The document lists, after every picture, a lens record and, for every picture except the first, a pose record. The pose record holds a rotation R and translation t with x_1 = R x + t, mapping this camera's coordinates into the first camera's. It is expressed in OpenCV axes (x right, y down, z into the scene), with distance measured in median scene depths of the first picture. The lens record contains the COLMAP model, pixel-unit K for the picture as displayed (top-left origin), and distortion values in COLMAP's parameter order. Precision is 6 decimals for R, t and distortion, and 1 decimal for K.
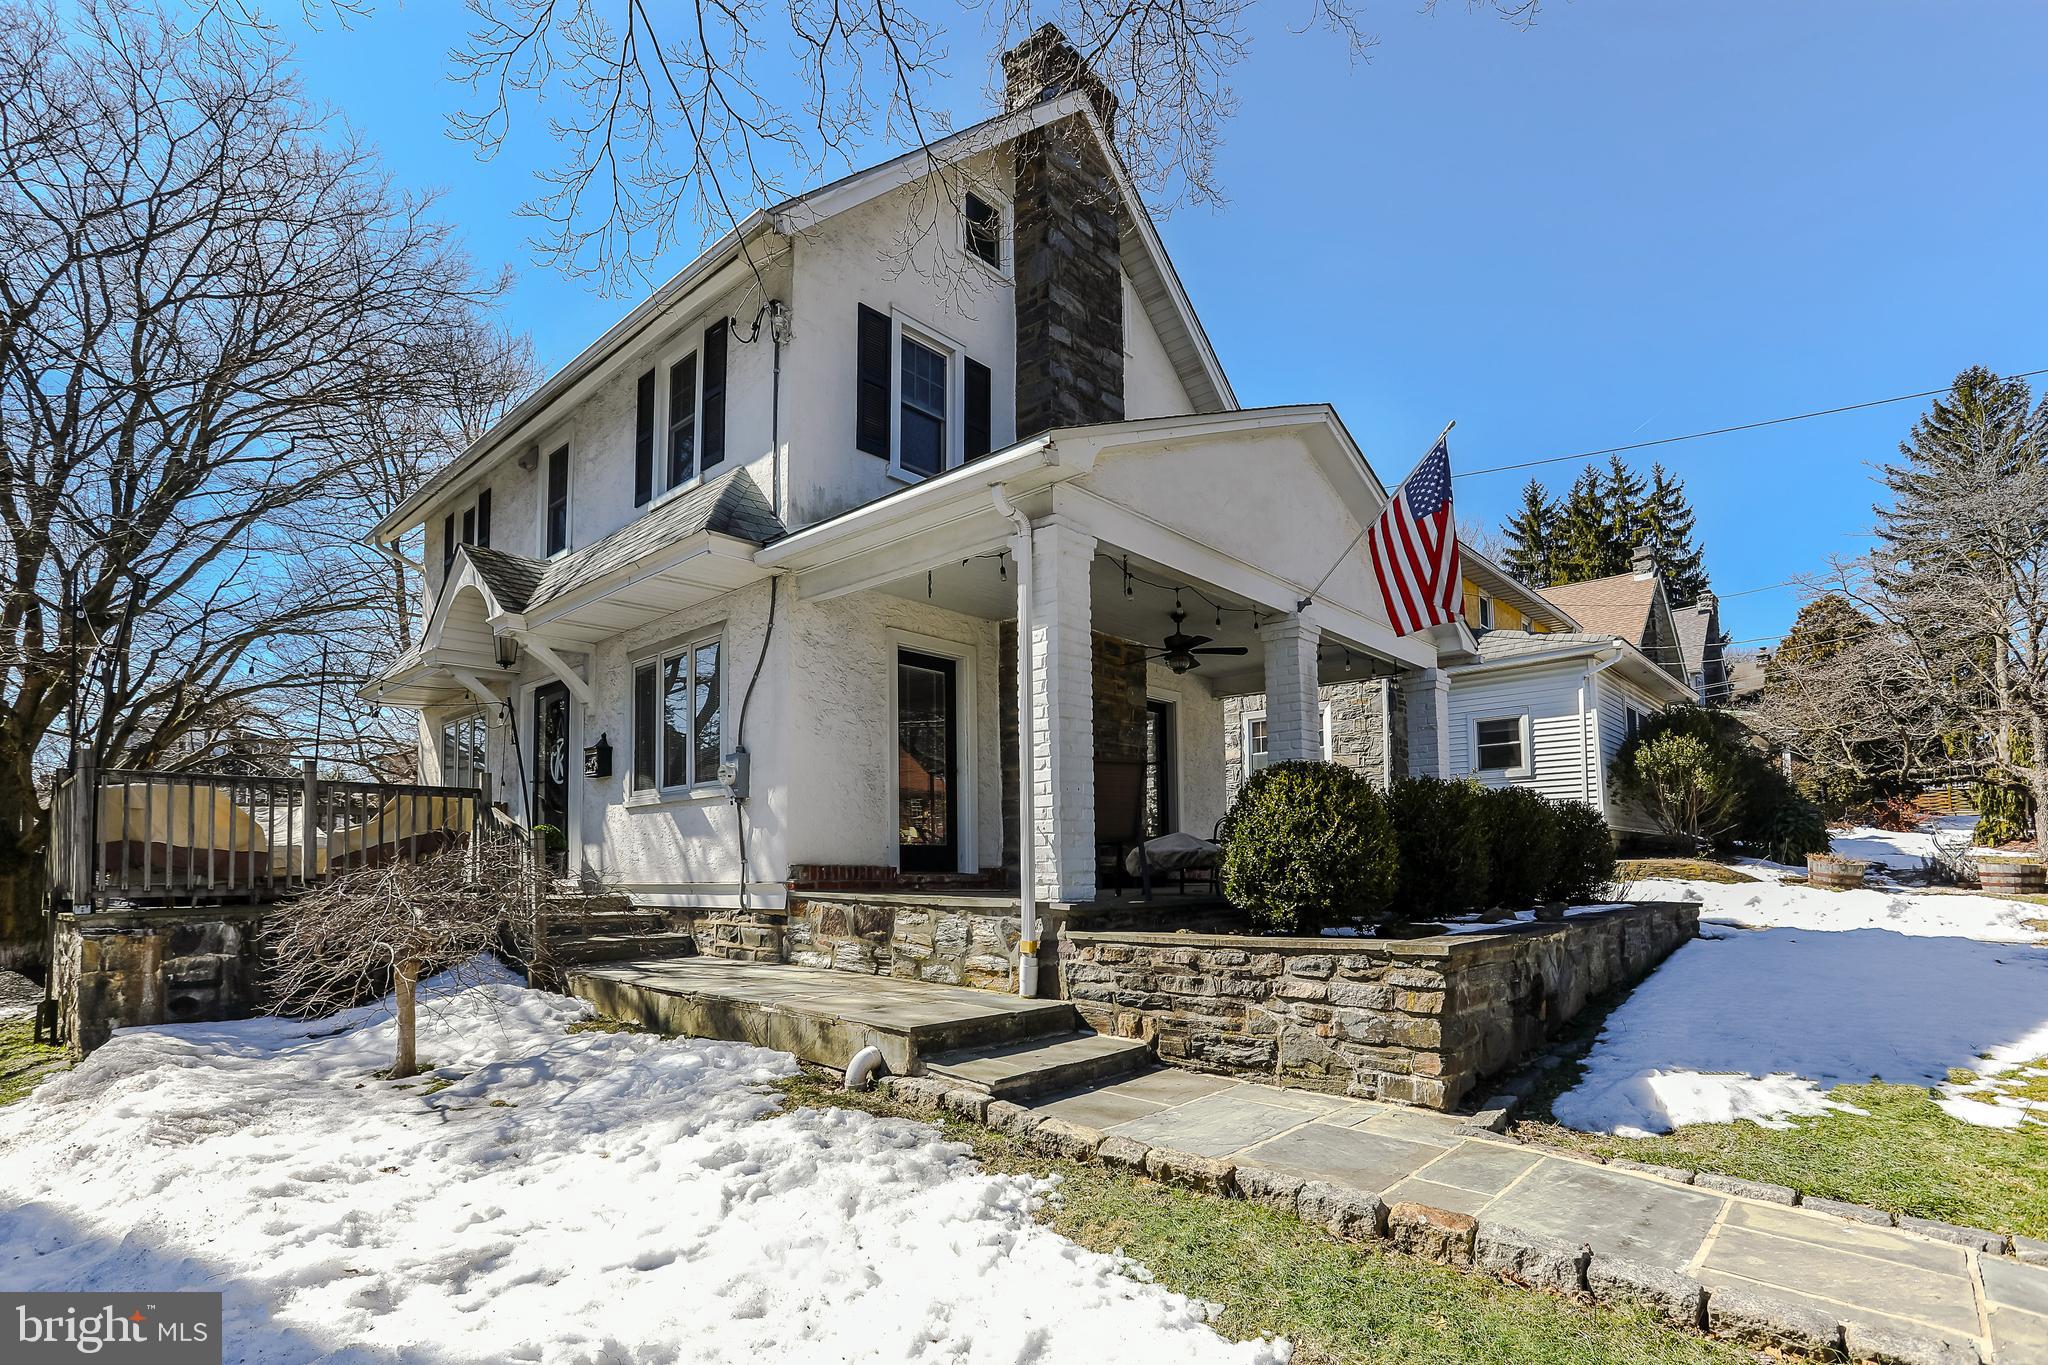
lens RADIAL K [[996.8, 0, 1093.5], [0, 996.8, 832.2], [0, 0, 1]] dist [-0.002810, -0.000623]
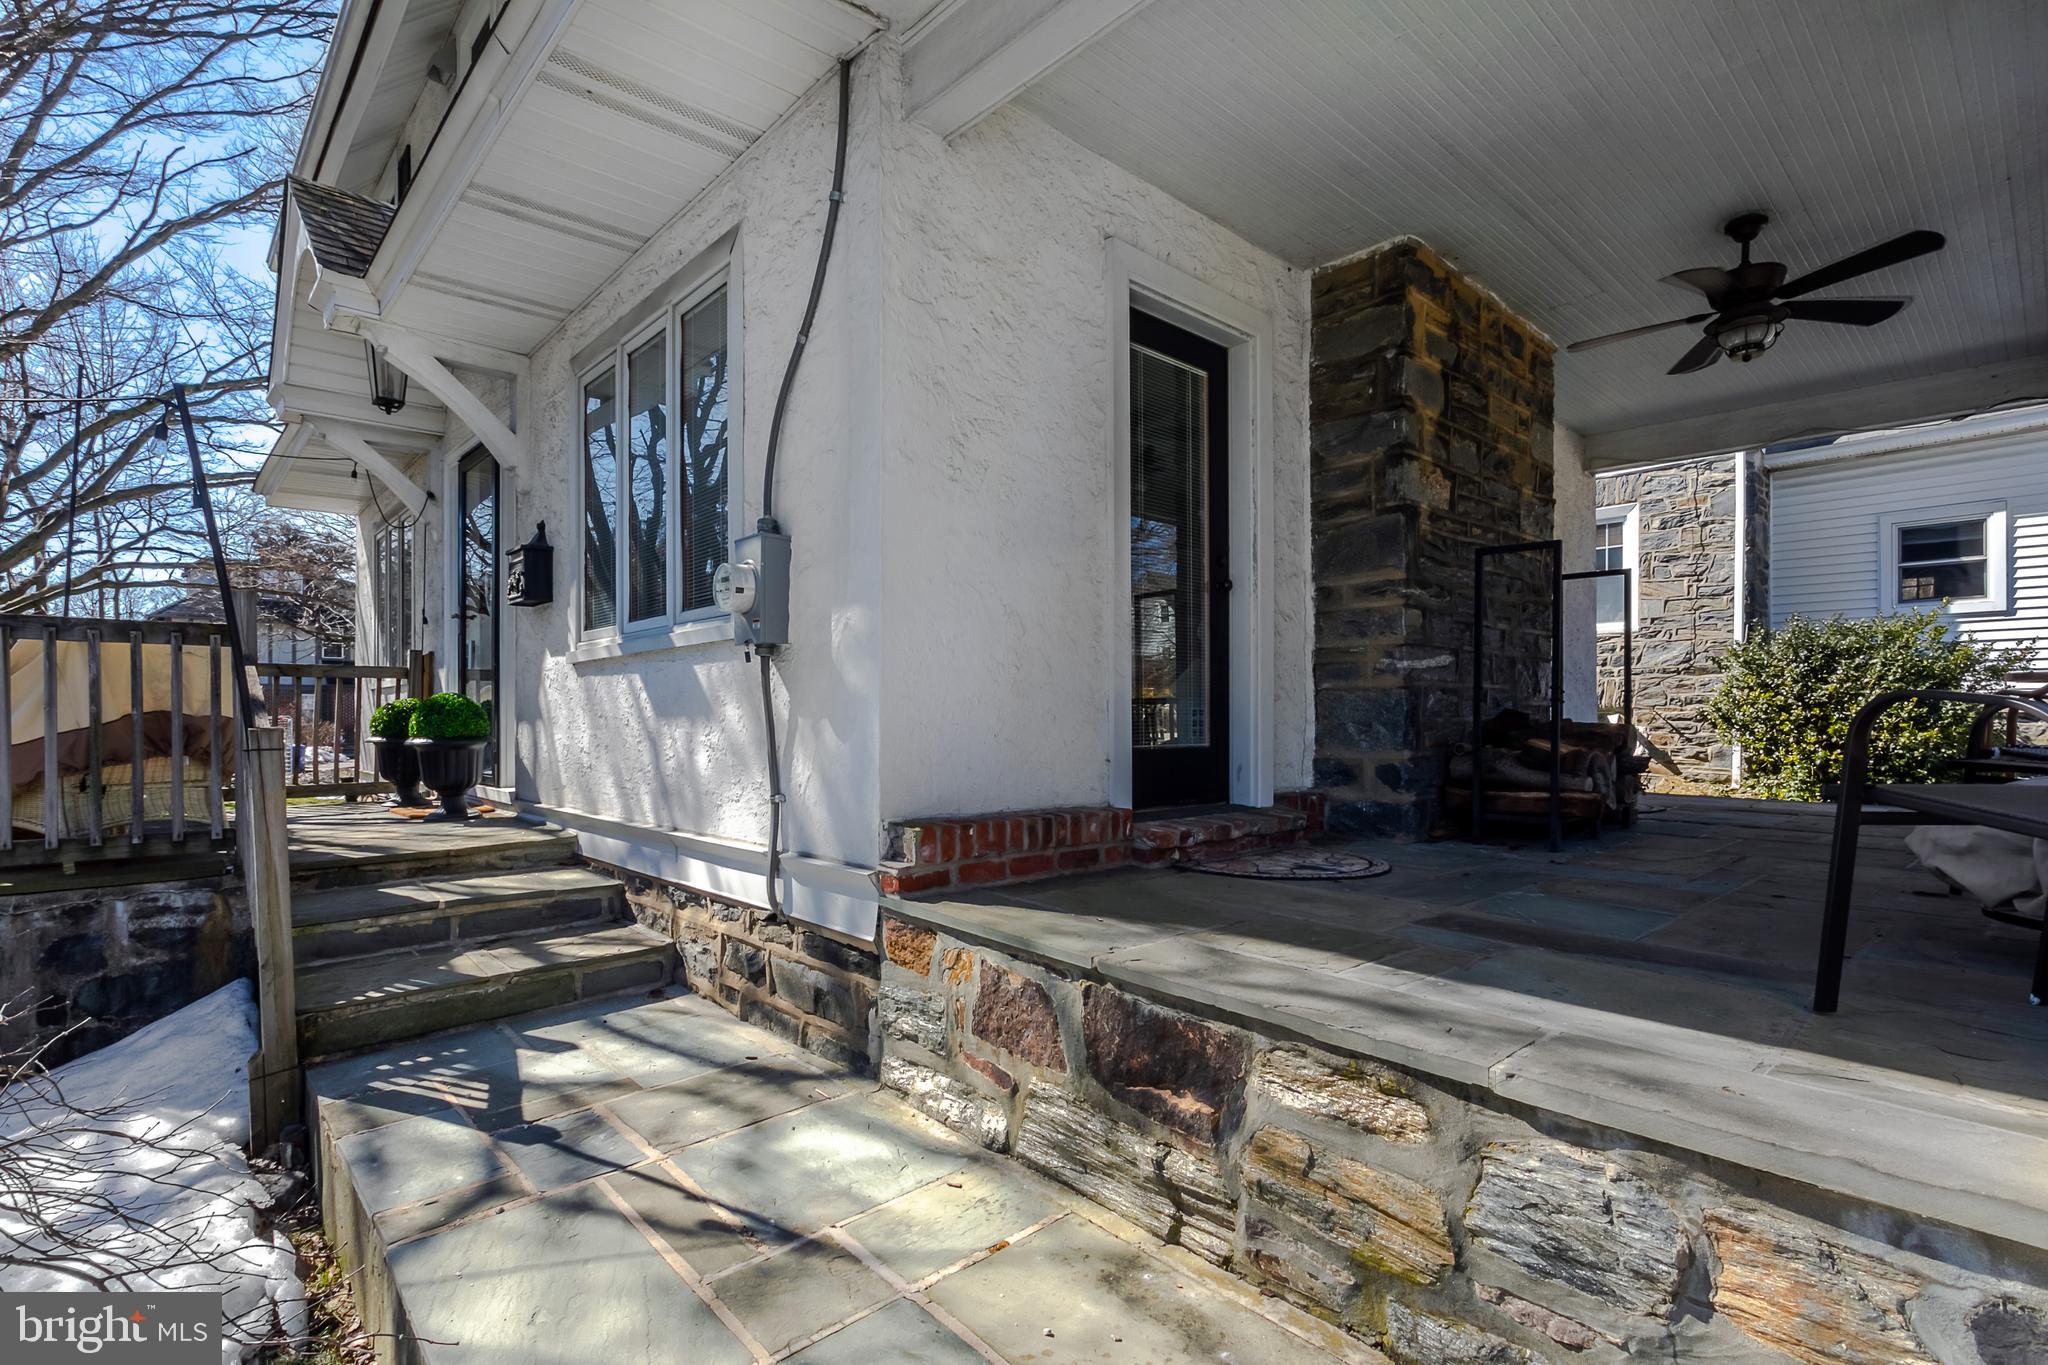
lens RADIAL K [[1001.1, 0, 1021.2], [0, 1001.1, 723.1], [0, 0, 1]] dist [0.002661, 0.000126]
pose [[0.989609, 0.013939, -0.143109, -0.167410], [-0.007337, 0.998889, 0.046554, -0.019611], [0.143599, -0.045020, 0.988611, 0.529419]]
